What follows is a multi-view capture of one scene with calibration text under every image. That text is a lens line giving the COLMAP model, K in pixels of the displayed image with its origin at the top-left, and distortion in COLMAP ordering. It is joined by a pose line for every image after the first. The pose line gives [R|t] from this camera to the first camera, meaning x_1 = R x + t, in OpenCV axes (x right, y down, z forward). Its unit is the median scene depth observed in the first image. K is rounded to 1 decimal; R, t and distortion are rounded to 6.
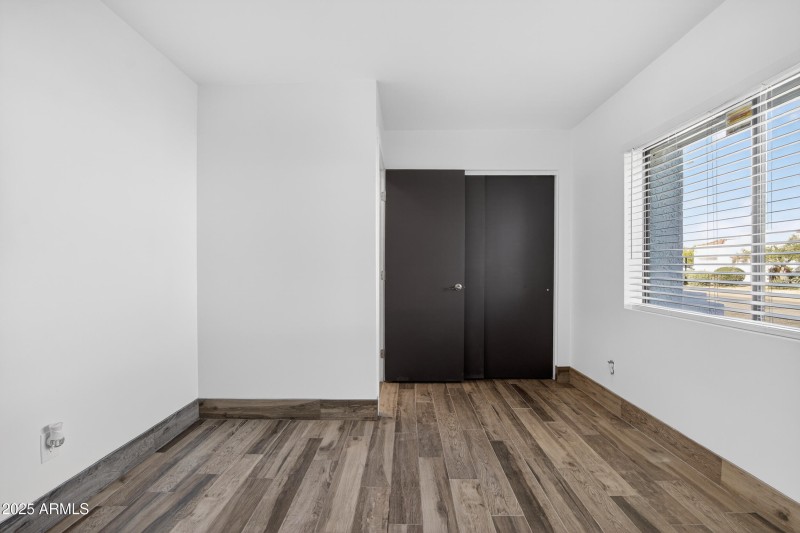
lens RADIAL K [[345.9, 0, 398.6], [0, 345.9, 266.5], [0, 0, 1]] dist [0.001199, 0.000022]
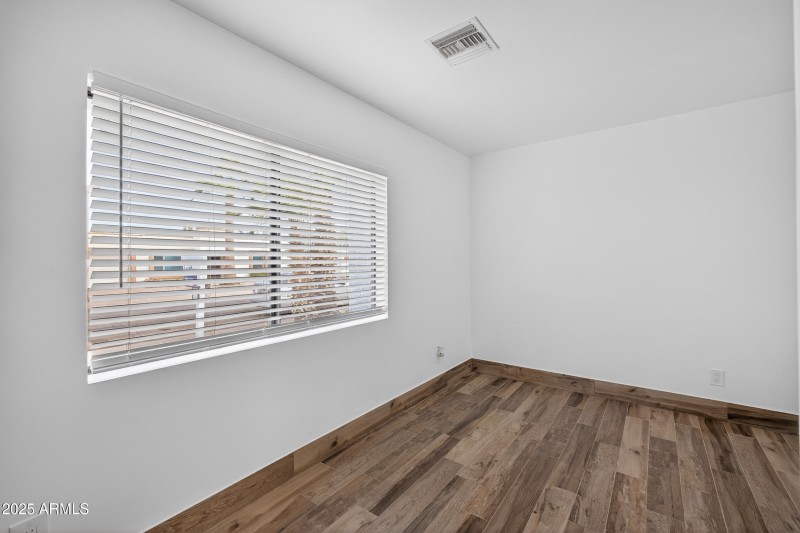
lens RADIAL K [[345.9, 0, 399.8], [0, 345.9, 266.7], [0, 0, 1]] dist [0.001199, 0.000022]
pose [[-0.816012, 0.003880, 0.578022, -0.025896], [0.010782, 0.999906, 0.008508, -0.069059], [-0.577934, 0.013175, -0.815977, 1.712432]]
